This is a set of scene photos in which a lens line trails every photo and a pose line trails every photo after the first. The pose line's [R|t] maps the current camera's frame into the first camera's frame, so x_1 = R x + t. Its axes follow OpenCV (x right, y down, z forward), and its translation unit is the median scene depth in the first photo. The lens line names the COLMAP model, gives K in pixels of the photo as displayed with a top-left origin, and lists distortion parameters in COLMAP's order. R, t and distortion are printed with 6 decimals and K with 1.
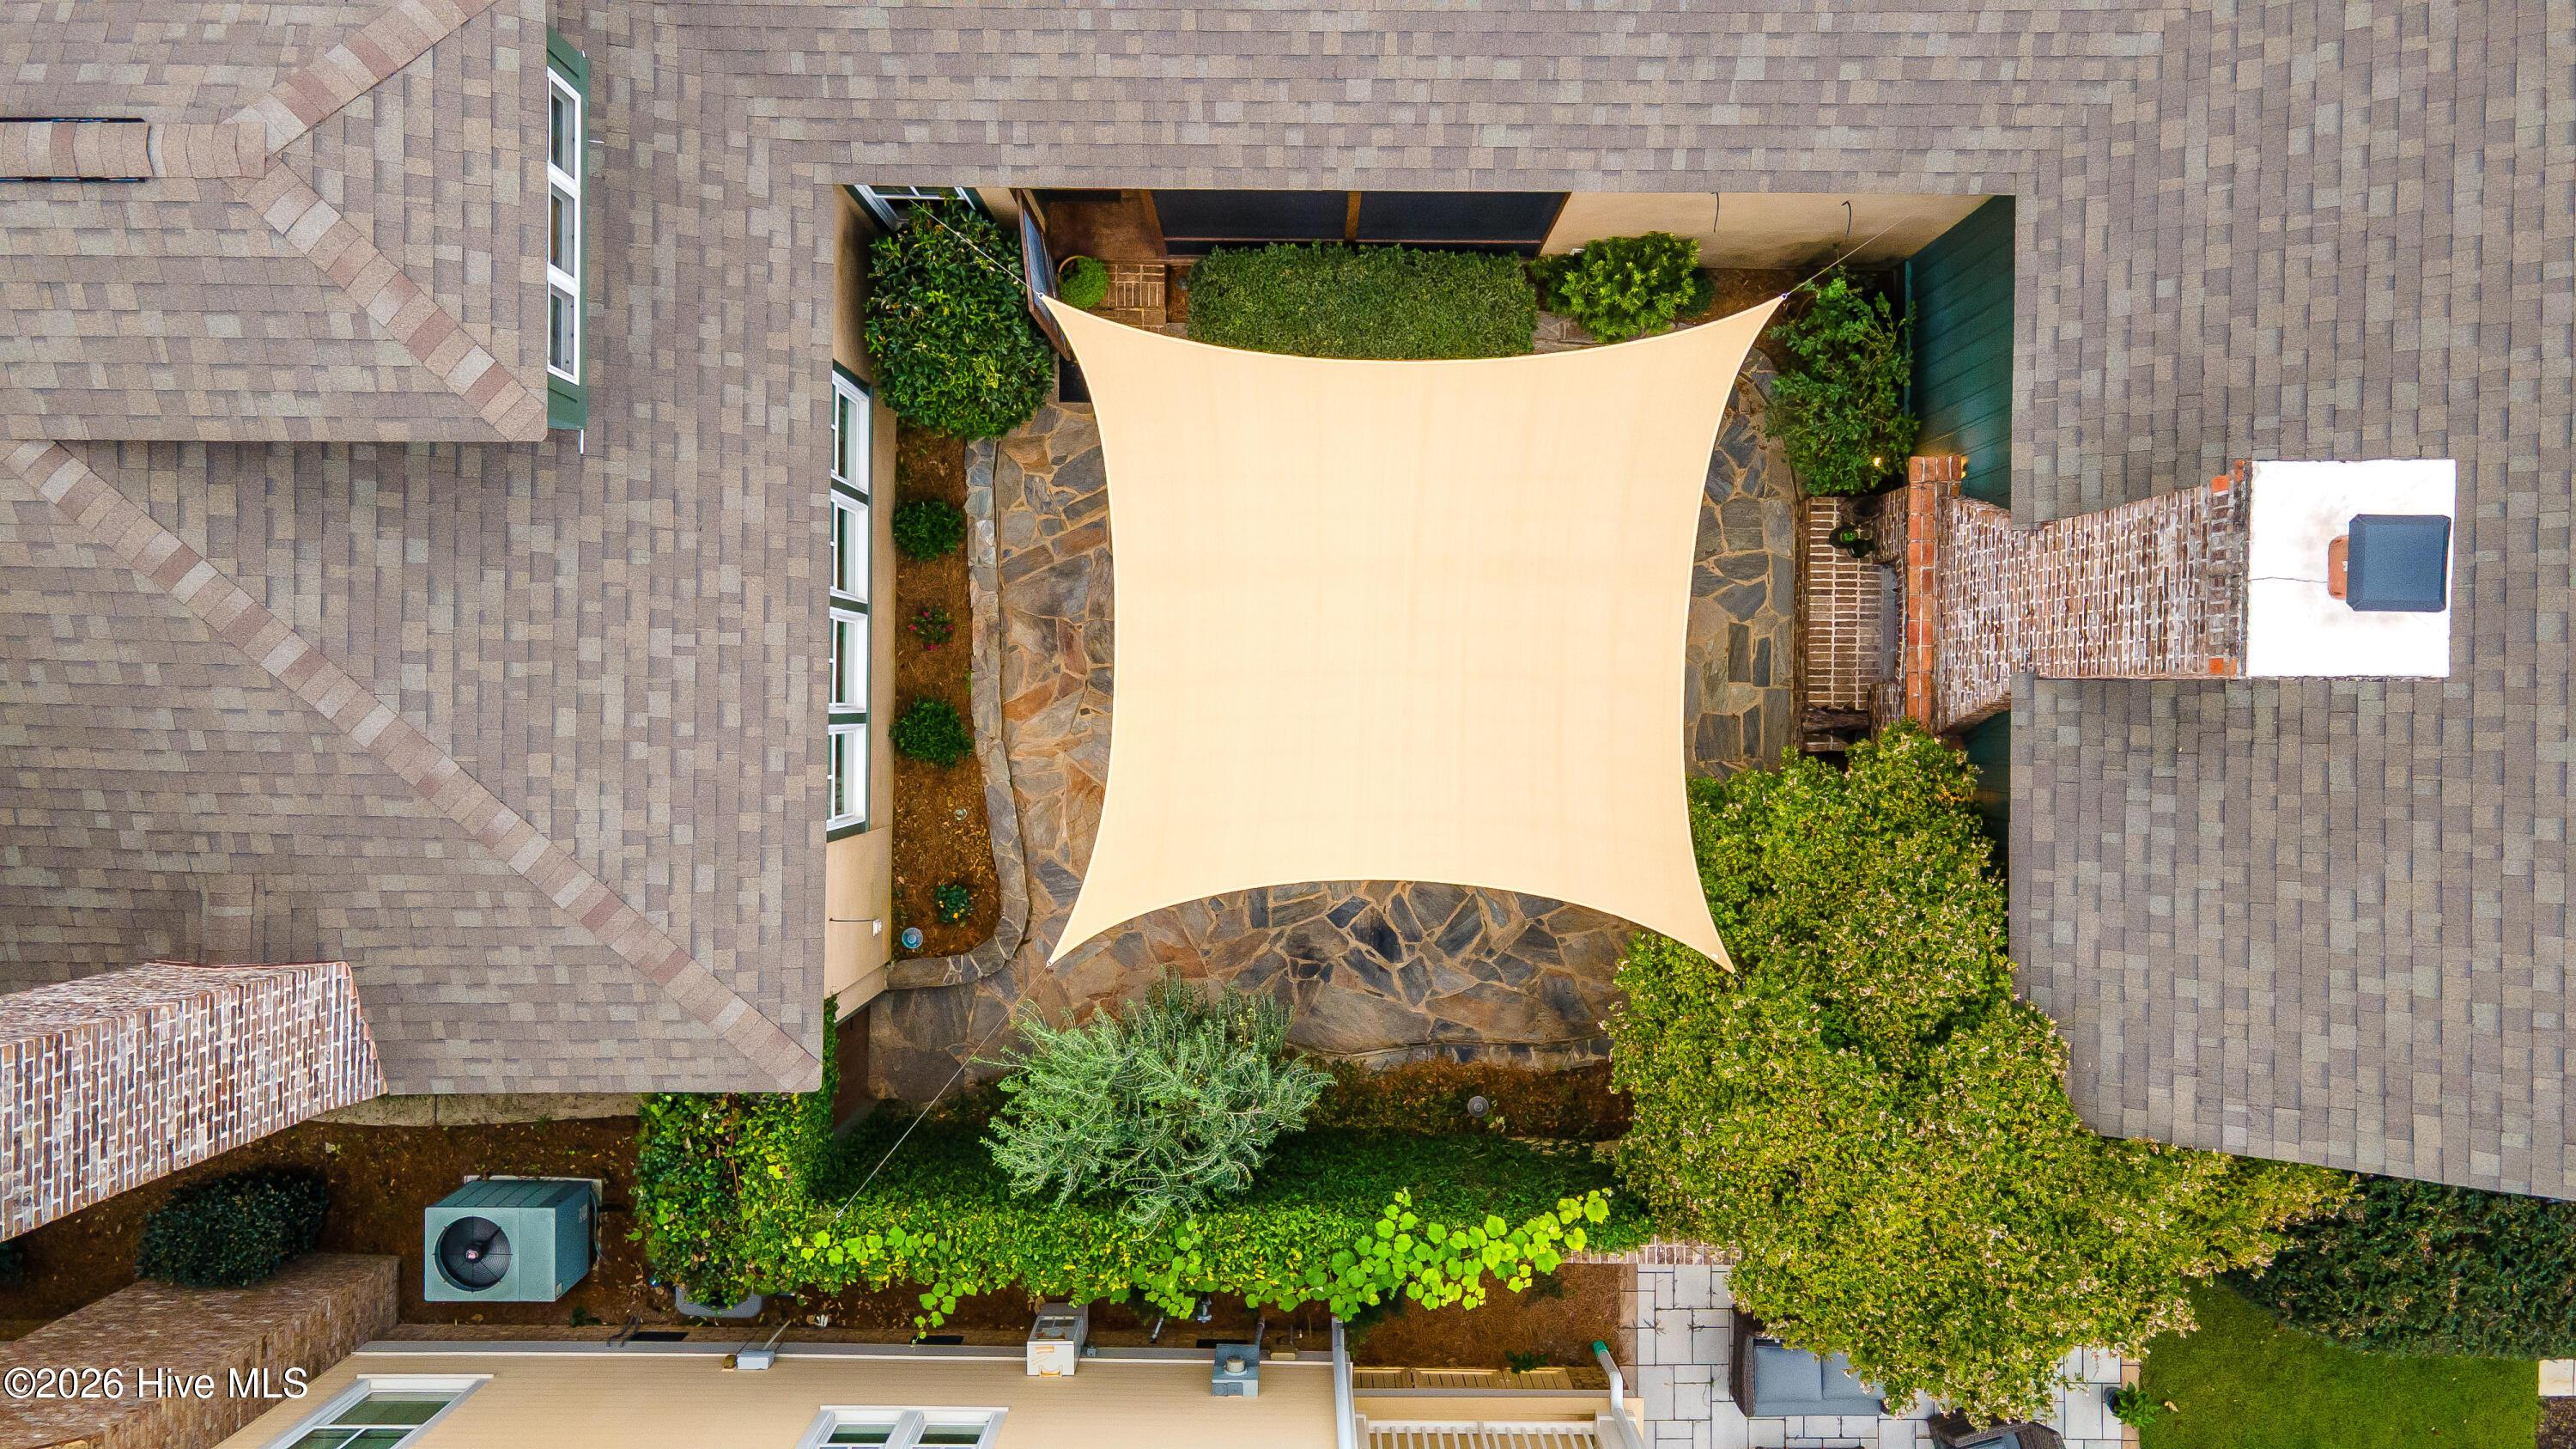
lens RADIAL K [[1895.6, 0, 1276.4], [0, 1895.6, 717.0], [0, 0, 1]] dist [0.045169, 0.000106]
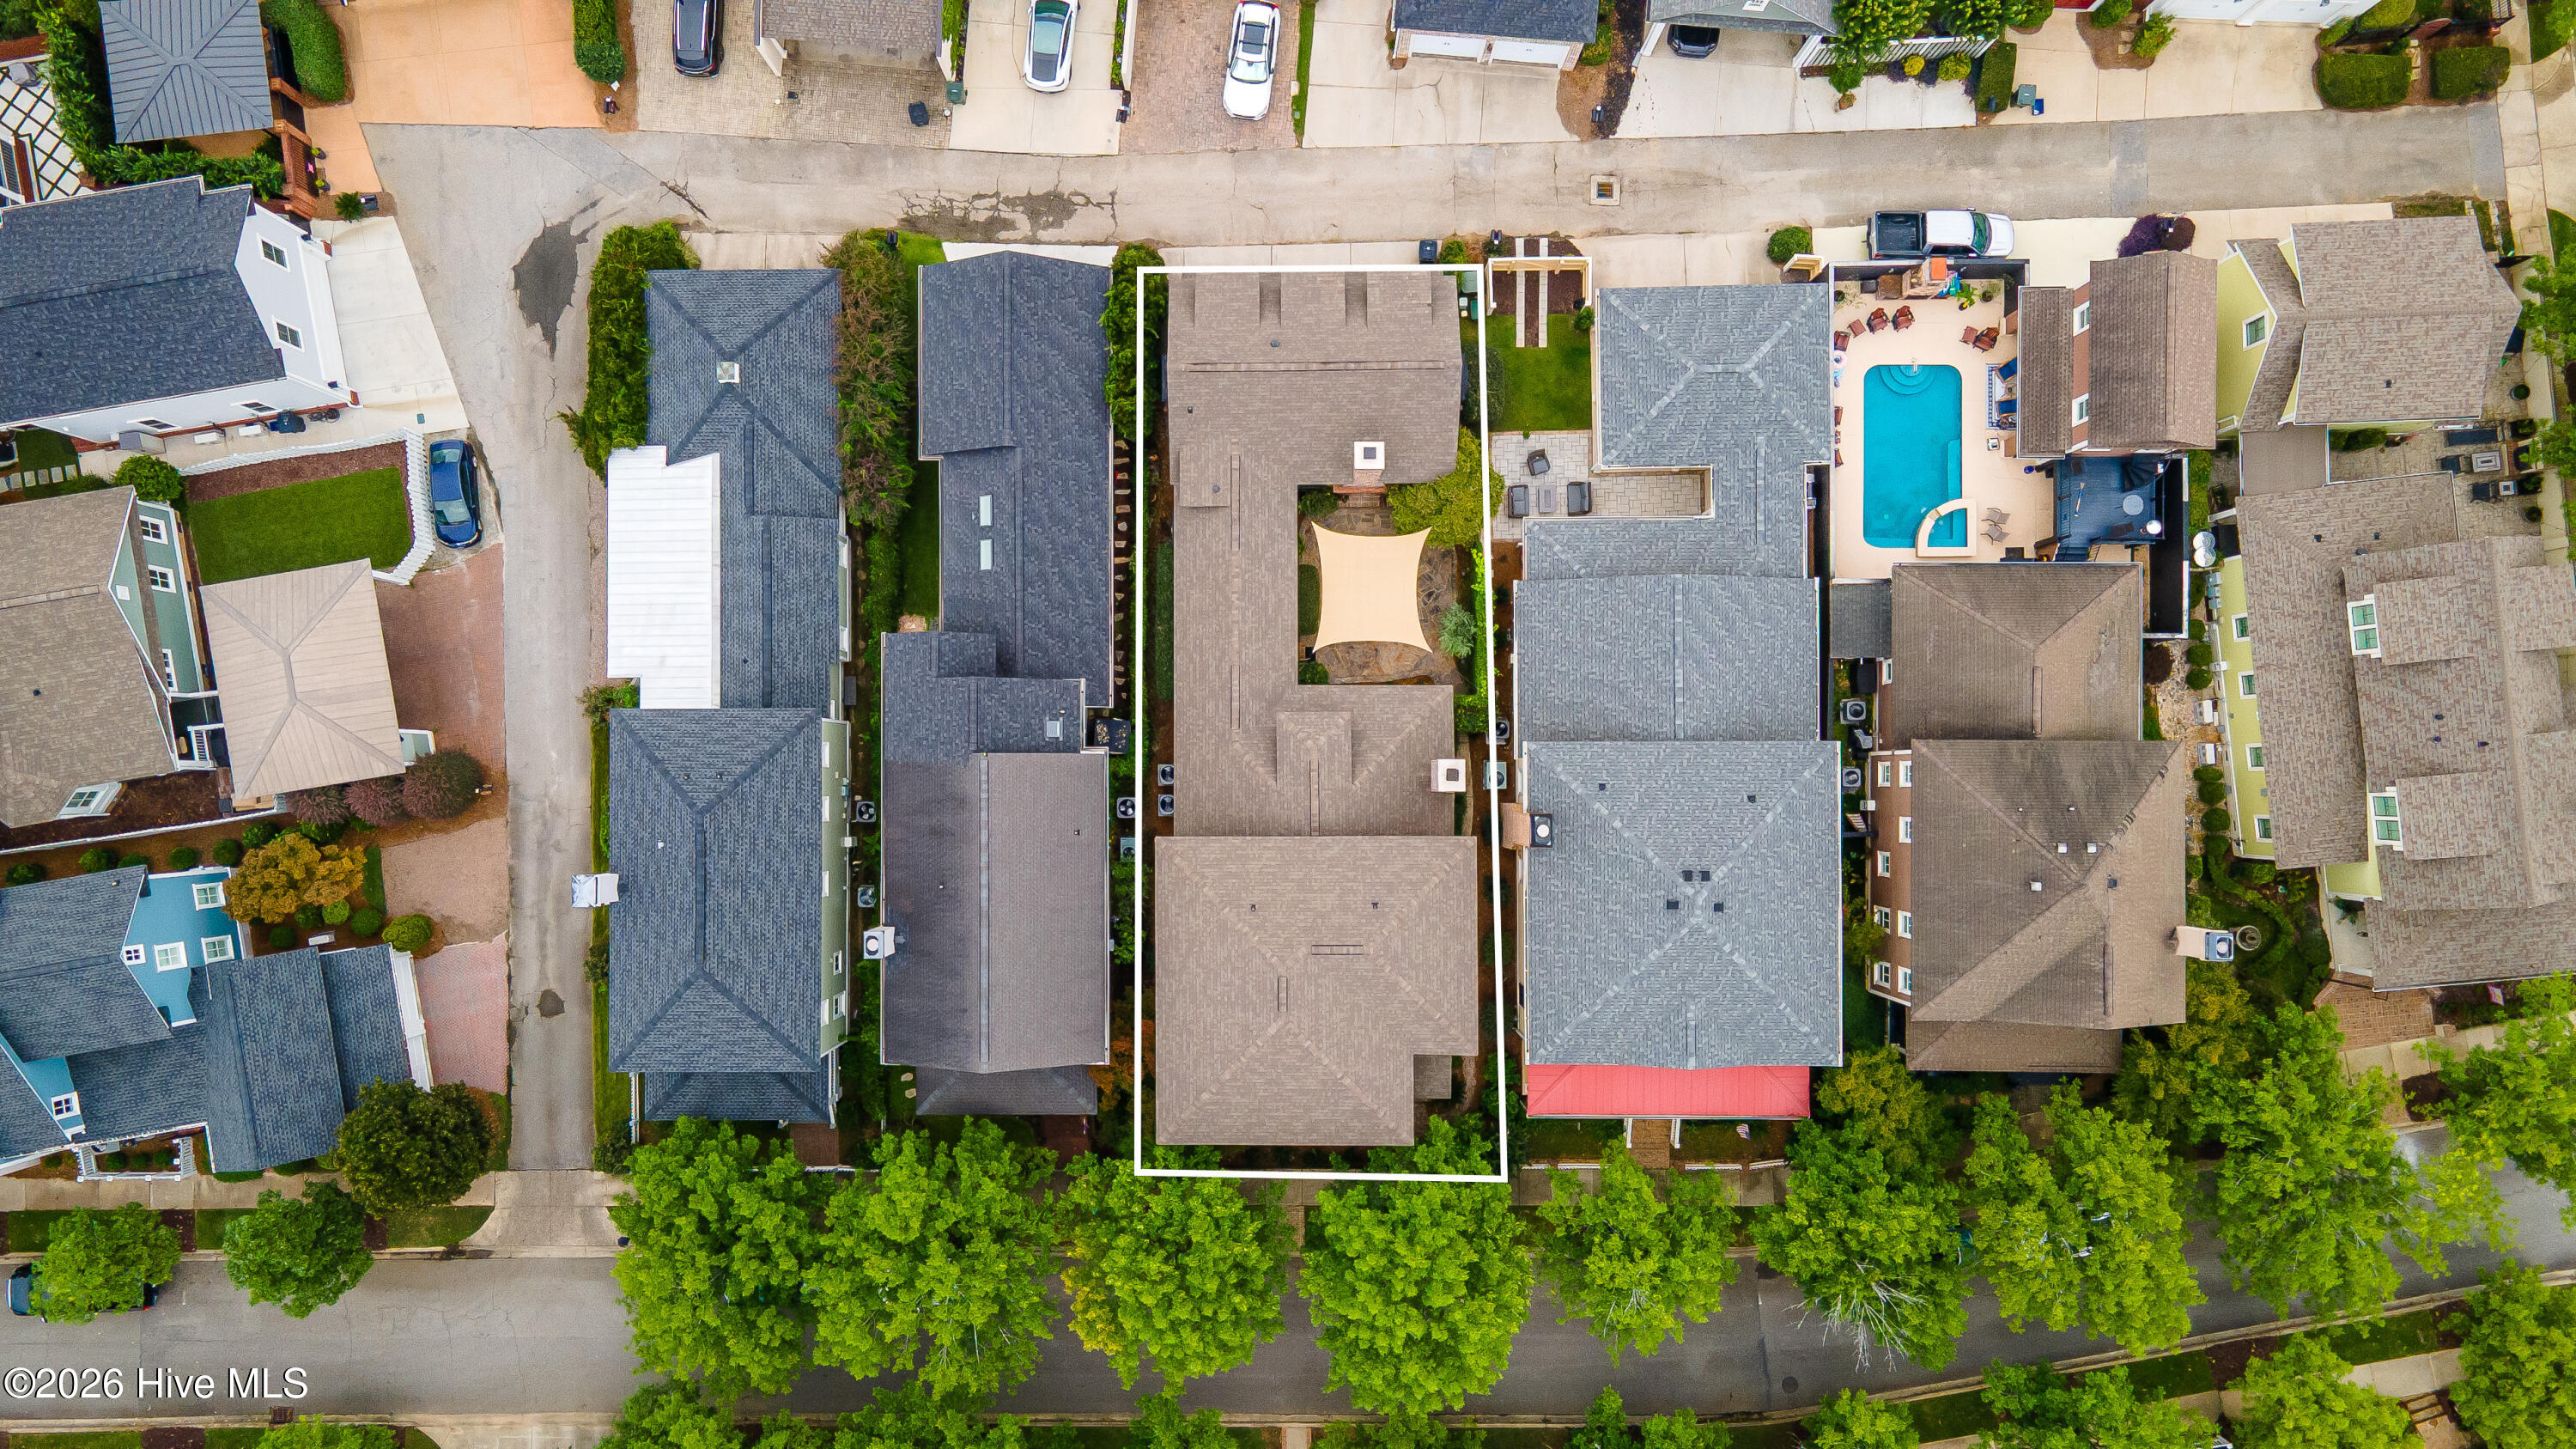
lens RADIAL K [[1895.6, 0, 1276.4], [0, 1895.6, 717.0], [0, 0, 1]] dist [0.045169, 0.000106]
pose [[-0.012693, -0.998789, 0.047527, -0.568015], [0.999883, -0.013086, -0.007964, -0.280640], [0.008576, 0.047420, 0.998838, -4.506521]]
